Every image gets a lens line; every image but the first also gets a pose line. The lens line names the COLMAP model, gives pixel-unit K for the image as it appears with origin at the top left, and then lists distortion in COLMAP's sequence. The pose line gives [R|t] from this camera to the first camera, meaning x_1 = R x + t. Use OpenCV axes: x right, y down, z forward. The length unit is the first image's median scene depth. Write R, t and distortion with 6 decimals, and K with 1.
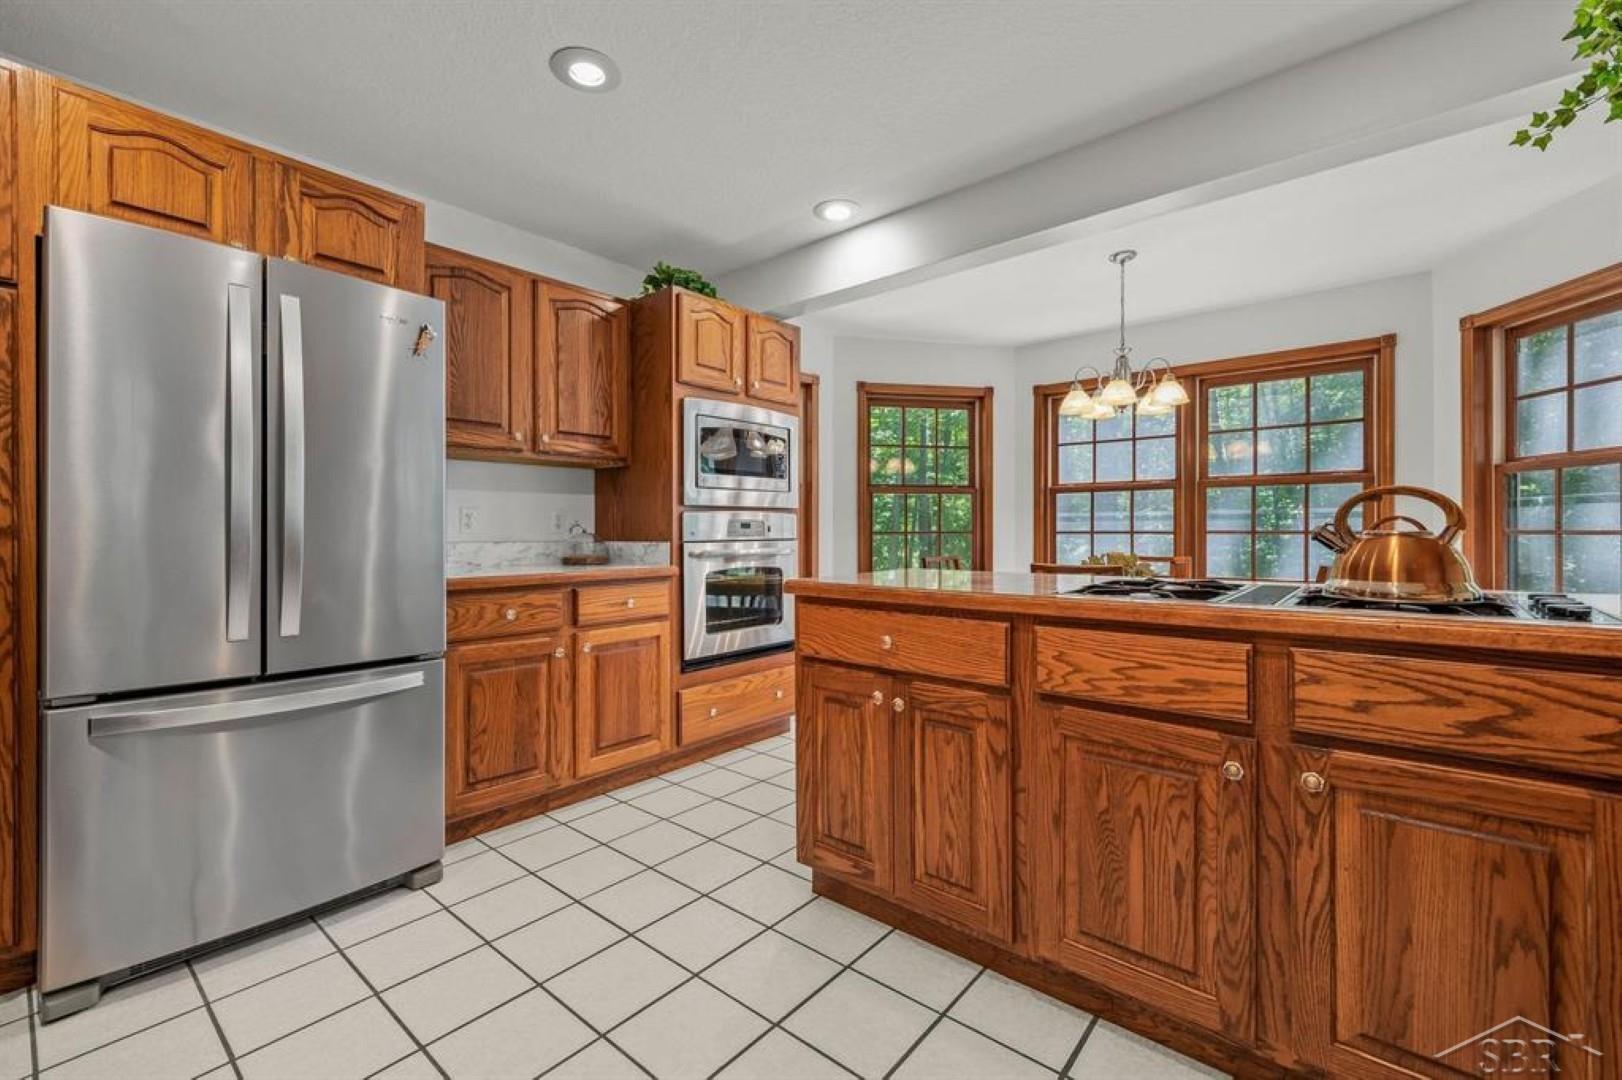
lens RADIAL K [[695.1, 0, 806.5], [0, 695.1, 531.5], [0, 0, 1]] dist [0.003127, 0.000237]
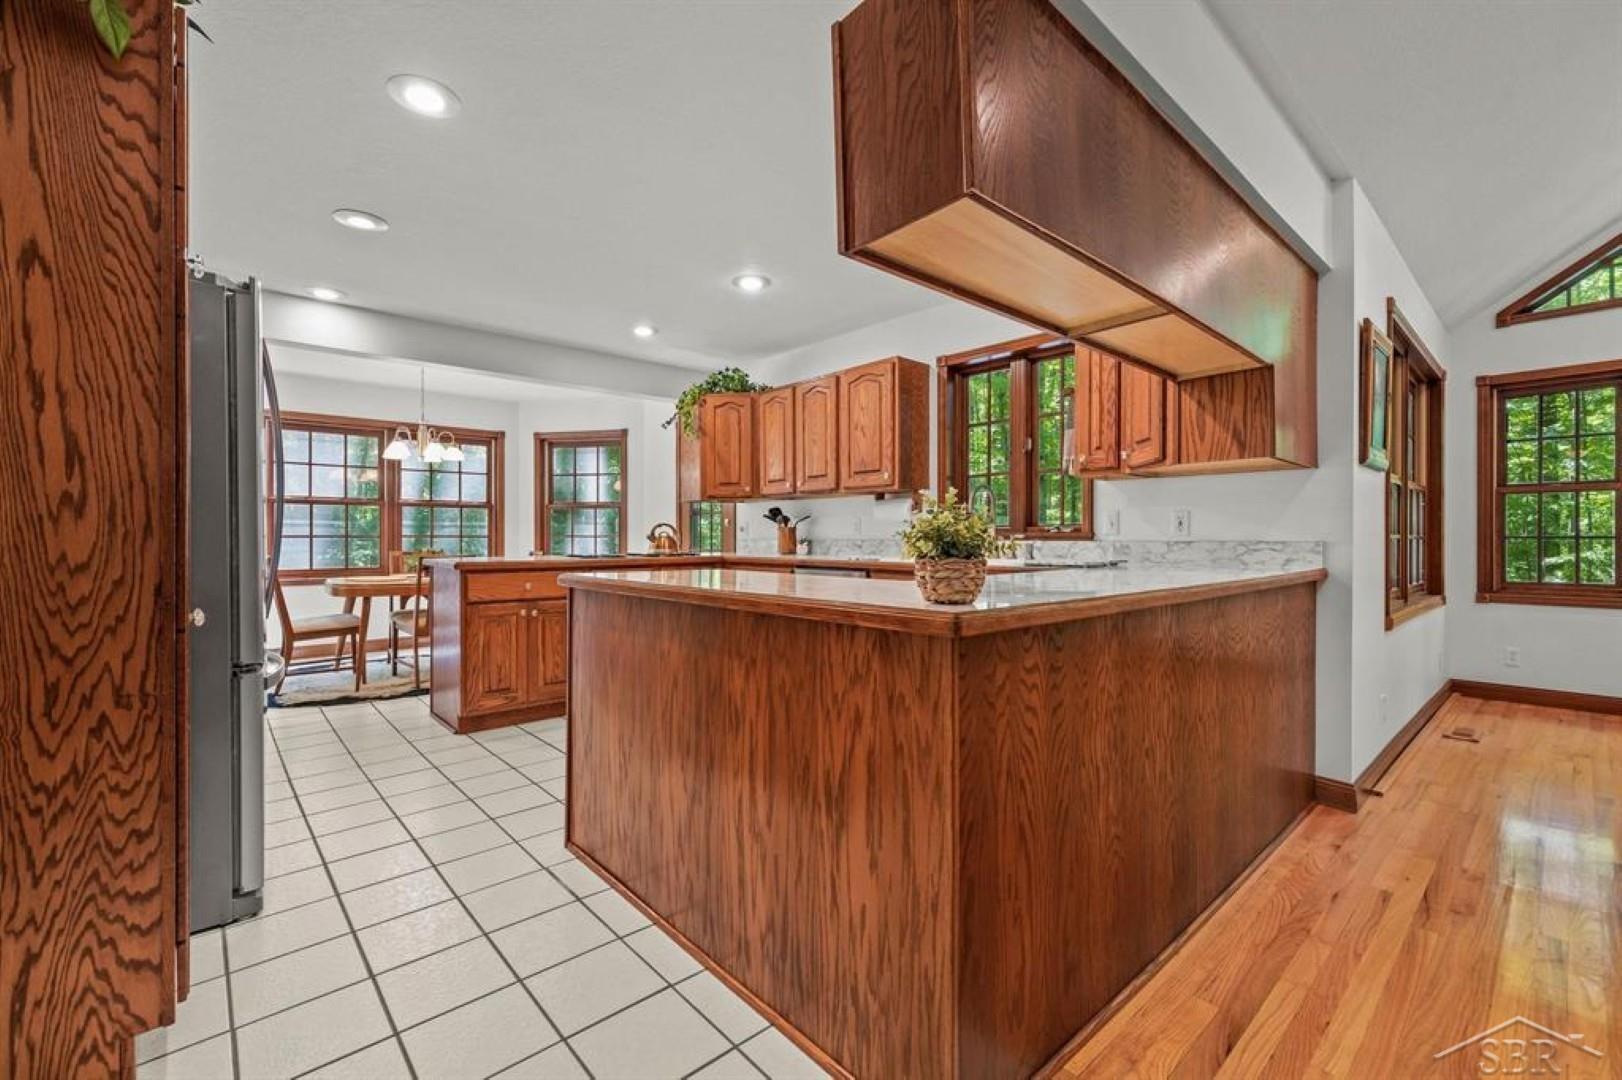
lens RADIAL K [[695.1, 0, 810.4], [0, 695.1, 542.6], [0, 0, 1]] dist [0.003127, 0.000237]
pose [[0.127211, -0.005831, 0.991859, -1.149942], [-0.001476, 0.999981, 0.006068, 0.006388], [-0.991875, -0.002236, 0.127200, -0.085715]]
